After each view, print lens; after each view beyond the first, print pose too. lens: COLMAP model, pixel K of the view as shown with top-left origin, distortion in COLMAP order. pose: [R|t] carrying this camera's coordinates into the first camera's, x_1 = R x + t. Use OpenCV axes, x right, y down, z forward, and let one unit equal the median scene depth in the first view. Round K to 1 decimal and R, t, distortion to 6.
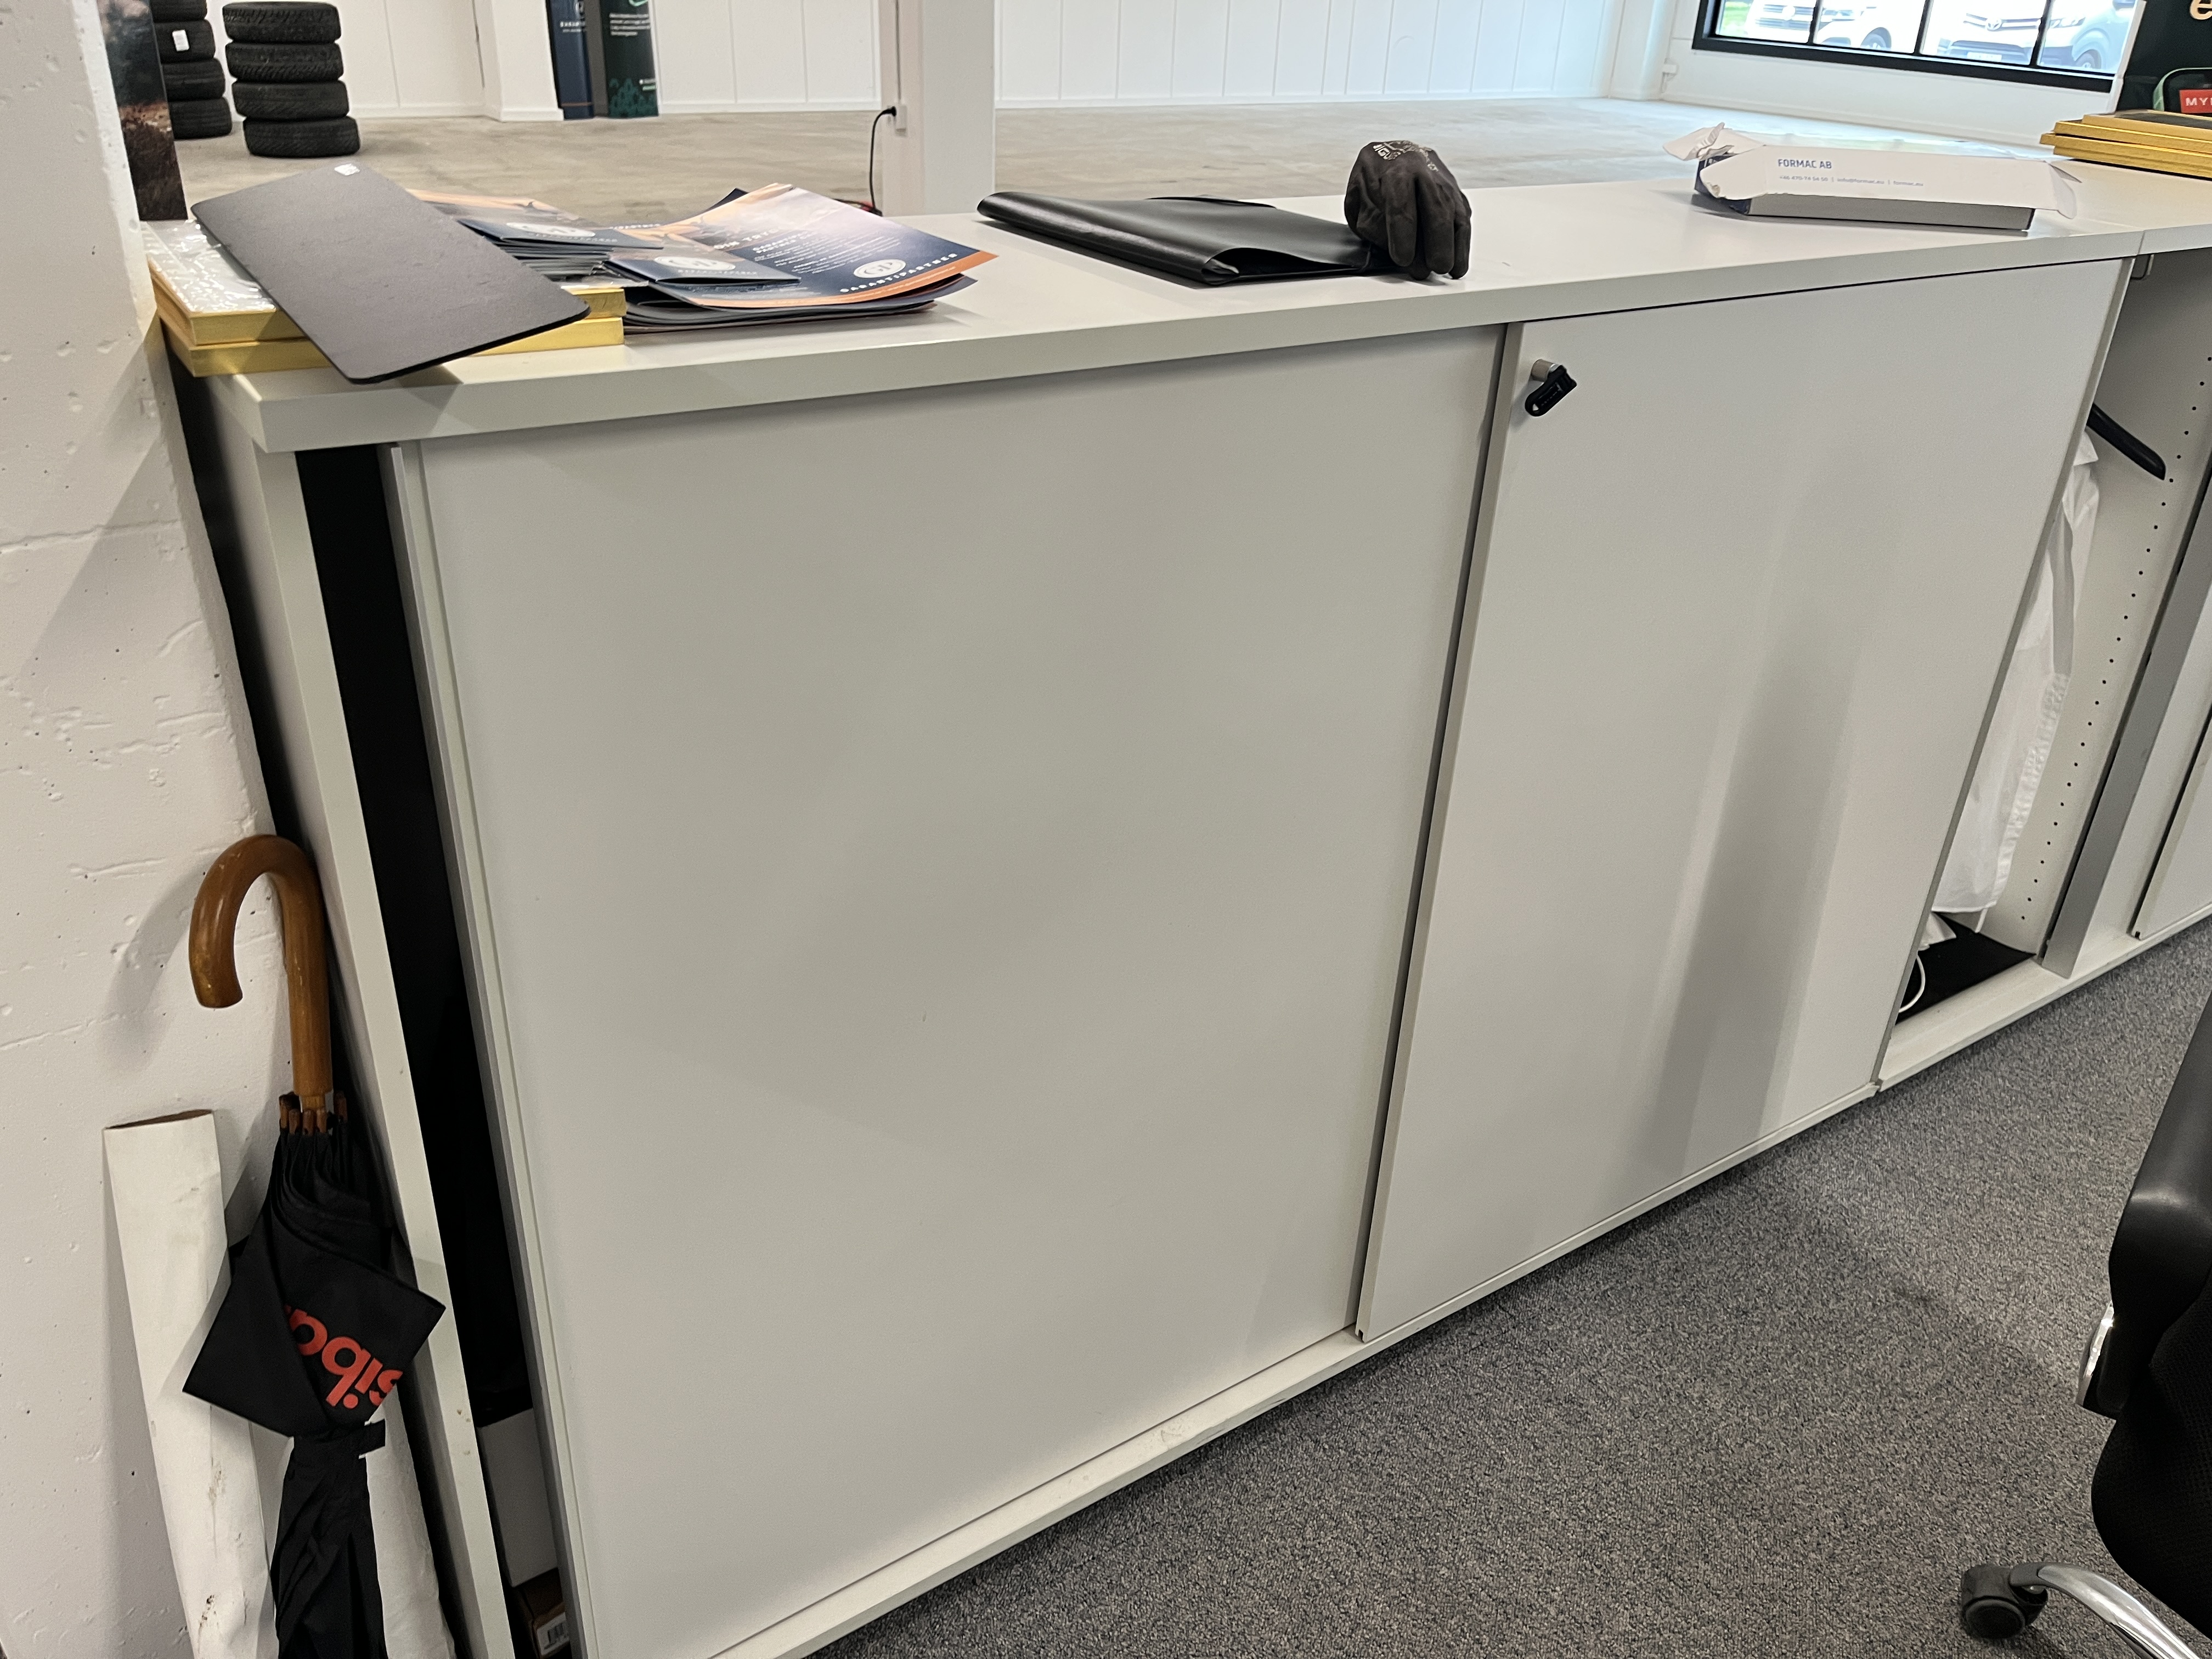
lens RADIAL K [[1664.8, 0, 1112.2], [0, 1664.8, 829.8], [0, 0, 1]] dist [0.002098, -0.027647]
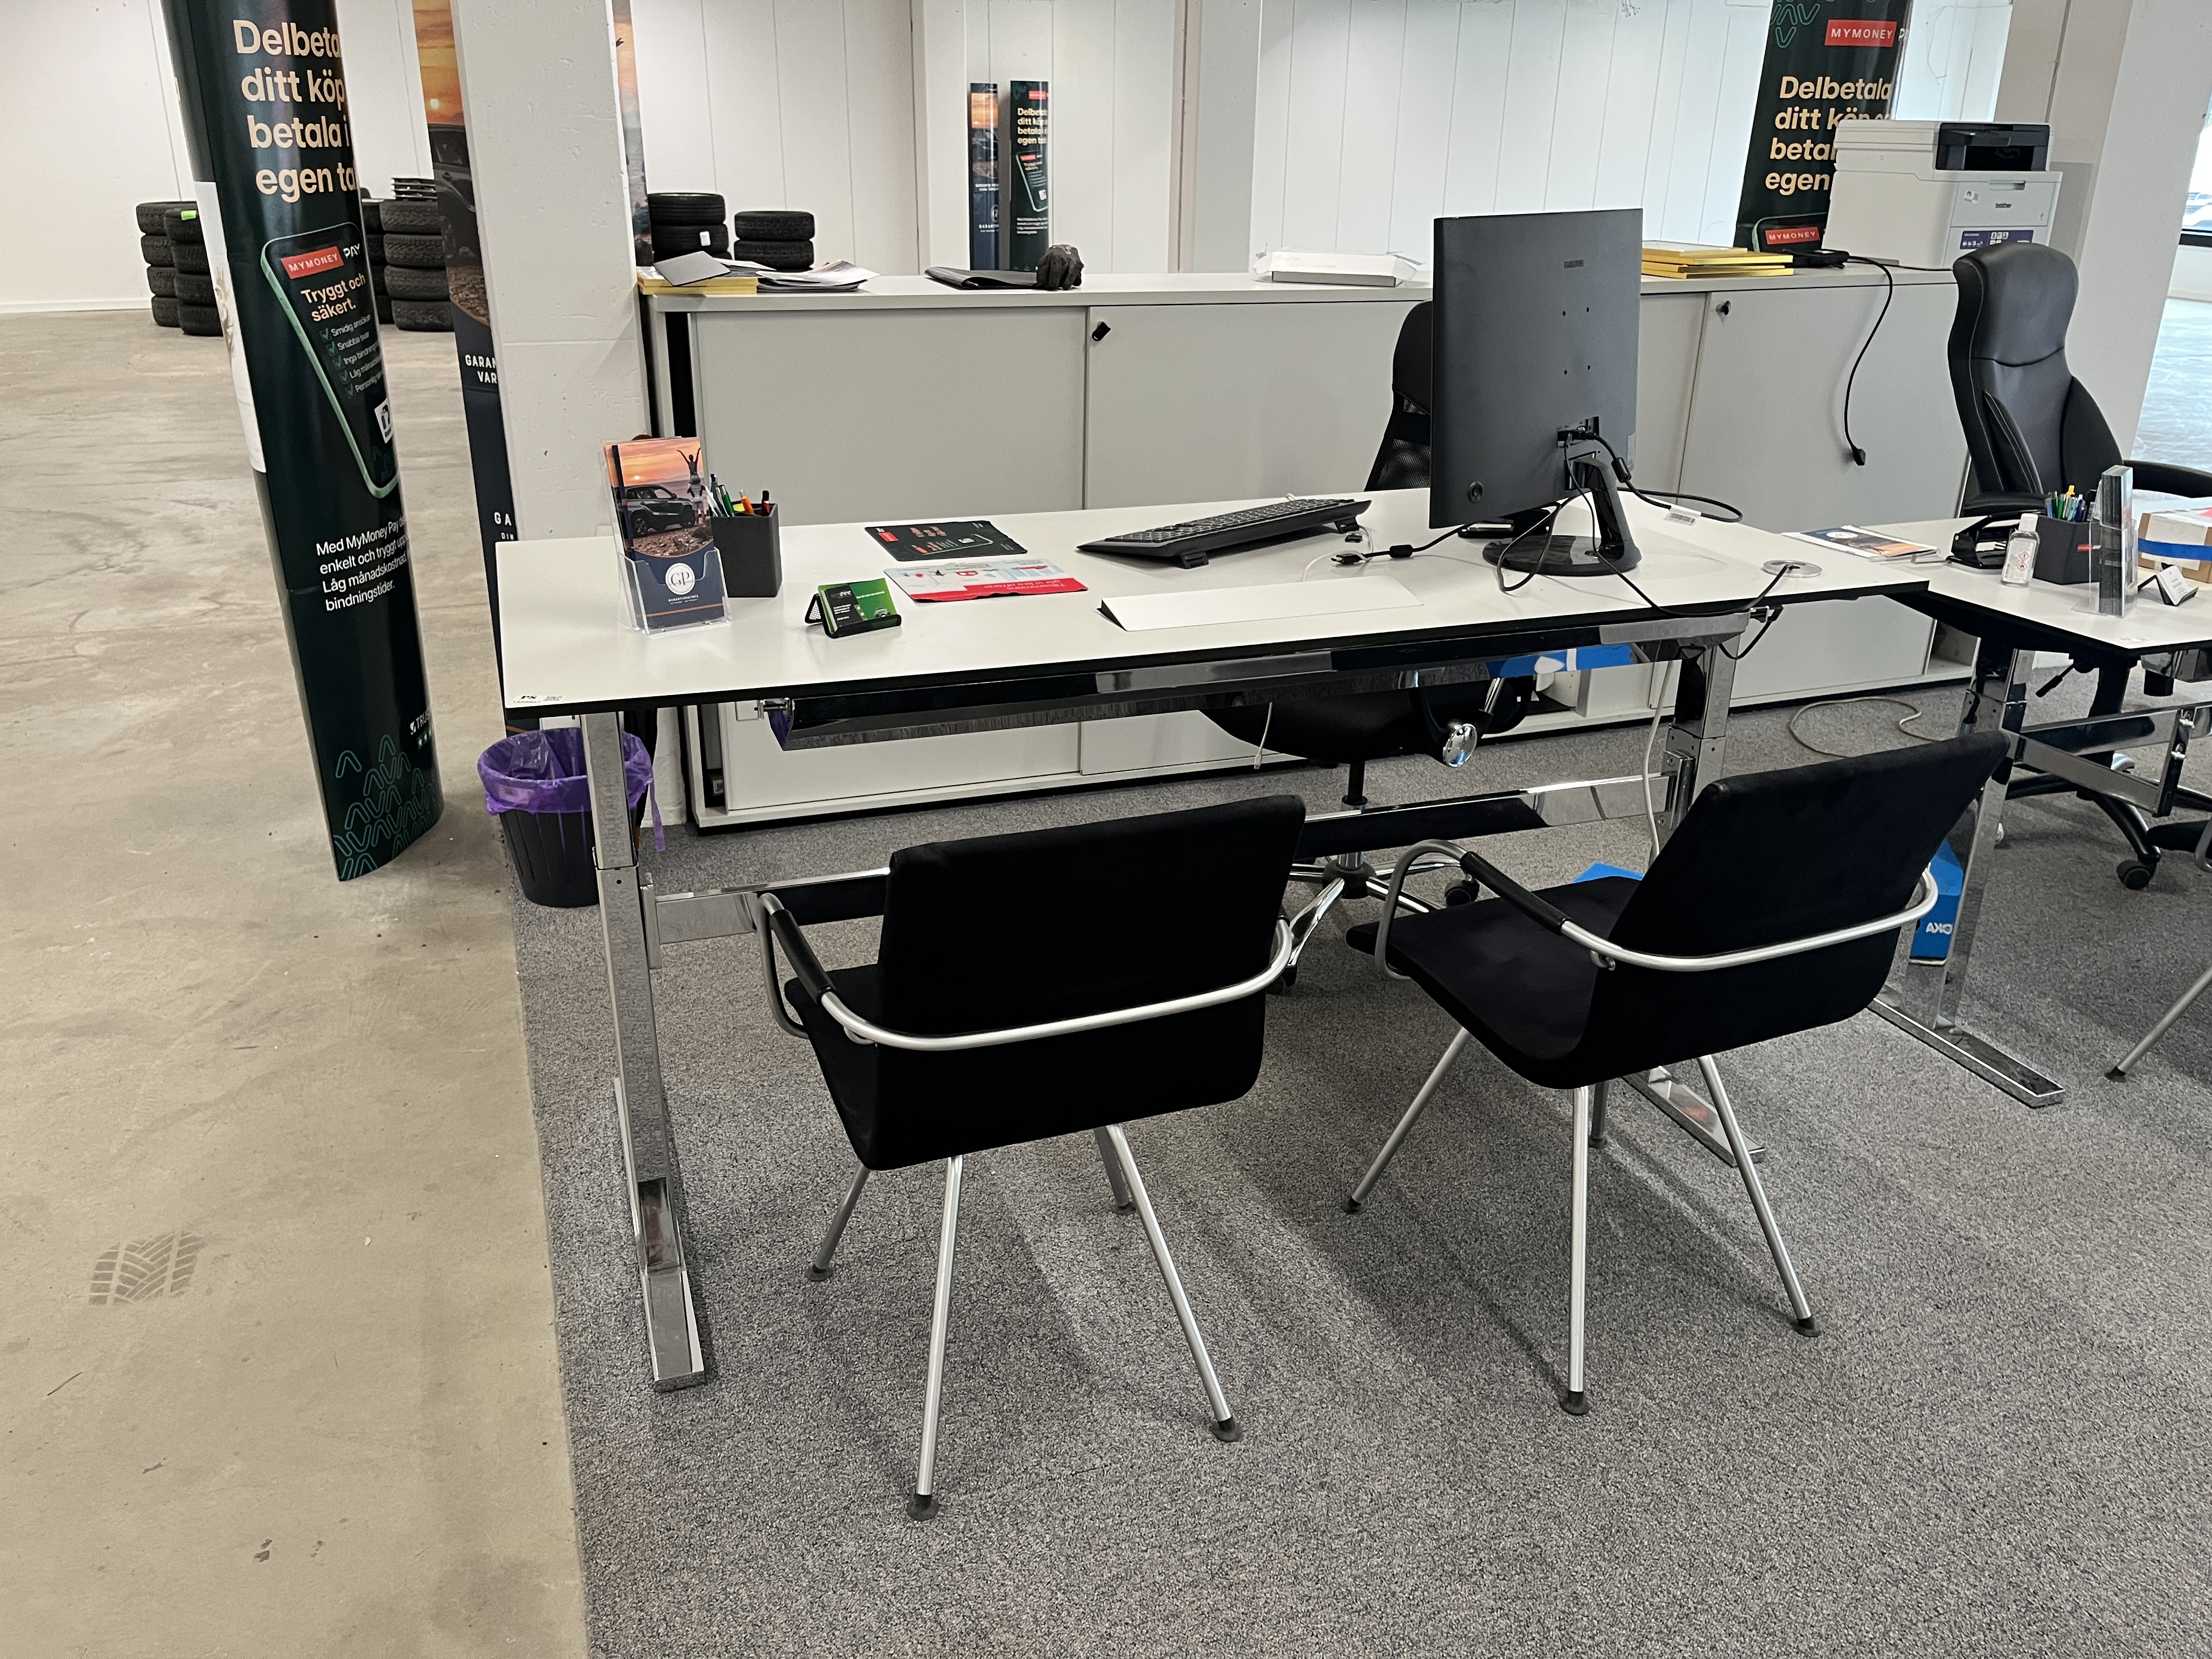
lens RADIAL K [[1664.8, 0, 1100.3], [0, 1664.8, 831.2], [0, 0, 1]] dist [0.002098, -0.027647]
pose [[0.965917, 0.070905, -0.248950, 0.162903], [-0.096112, 0.991240, -0.090589, 0.129377], [0.240346, 0.111428, 0.964270, -0.250314]]
